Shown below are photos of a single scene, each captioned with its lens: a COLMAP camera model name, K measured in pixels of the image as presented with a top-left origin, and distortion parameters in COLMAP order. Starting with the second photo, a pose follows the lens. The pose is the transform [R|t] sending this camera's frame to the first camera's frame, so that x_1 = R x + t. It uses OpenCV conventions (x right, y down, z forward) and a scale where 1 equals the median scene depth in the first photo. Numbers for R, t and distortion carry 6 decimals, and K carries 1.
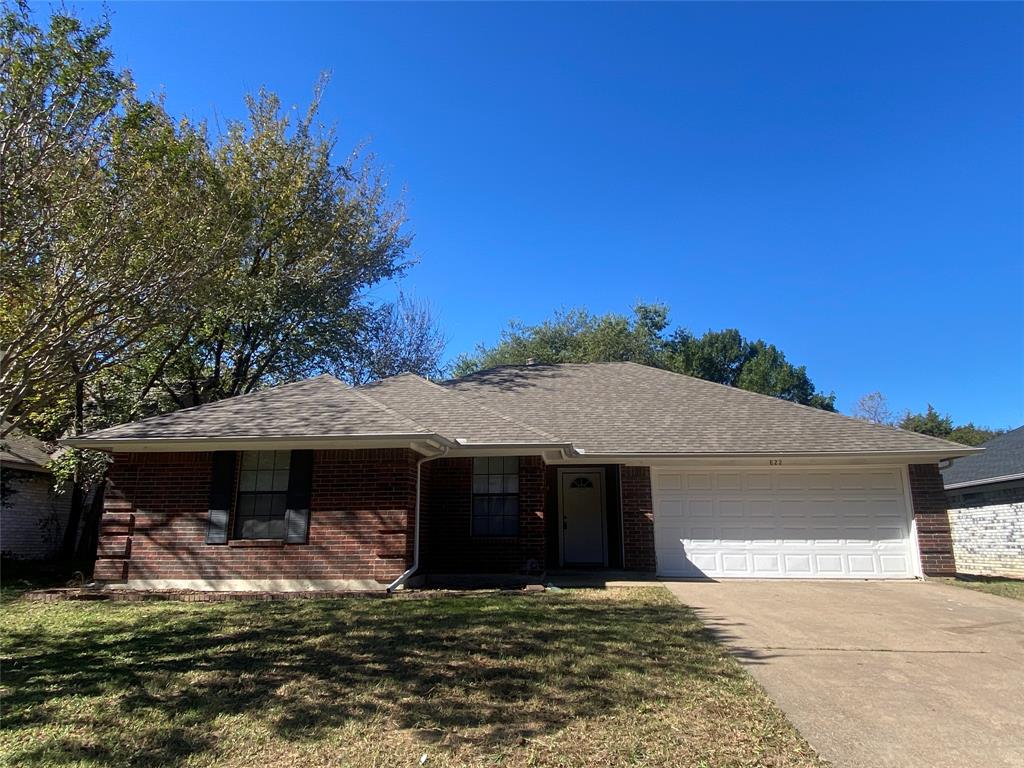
lens RADIAL K [[651.6, 0, 512.9], [0, 651.6, 380.0], [0, 0, 1]] dist [0.005676, -0.008030]
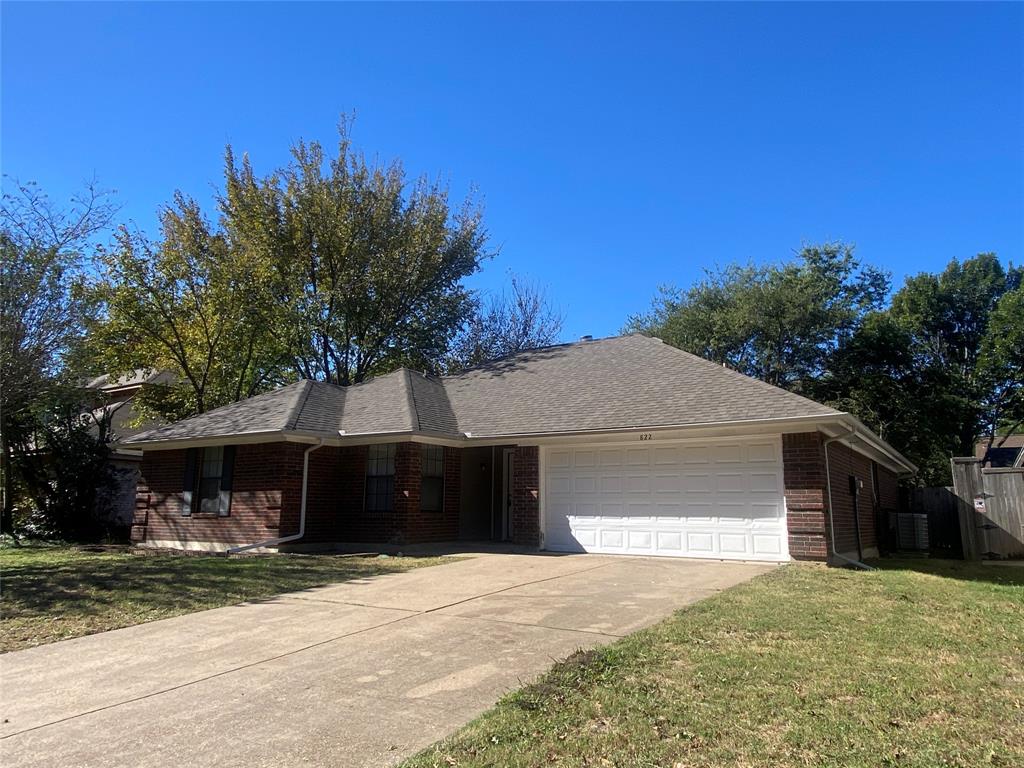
lens RADIAL K [[680.0, 0, 511.6], [0, 680.0, 385.9], [0, 0, 1]] dist [0.003408, -0.005310]
pose [[0.899843, -0.073502, -0.429978, 0.773458], [0.096287, 0.994857, 0.031443, 0.000345], [0.425455, -0.069695, 0.902292, 0.020041]]
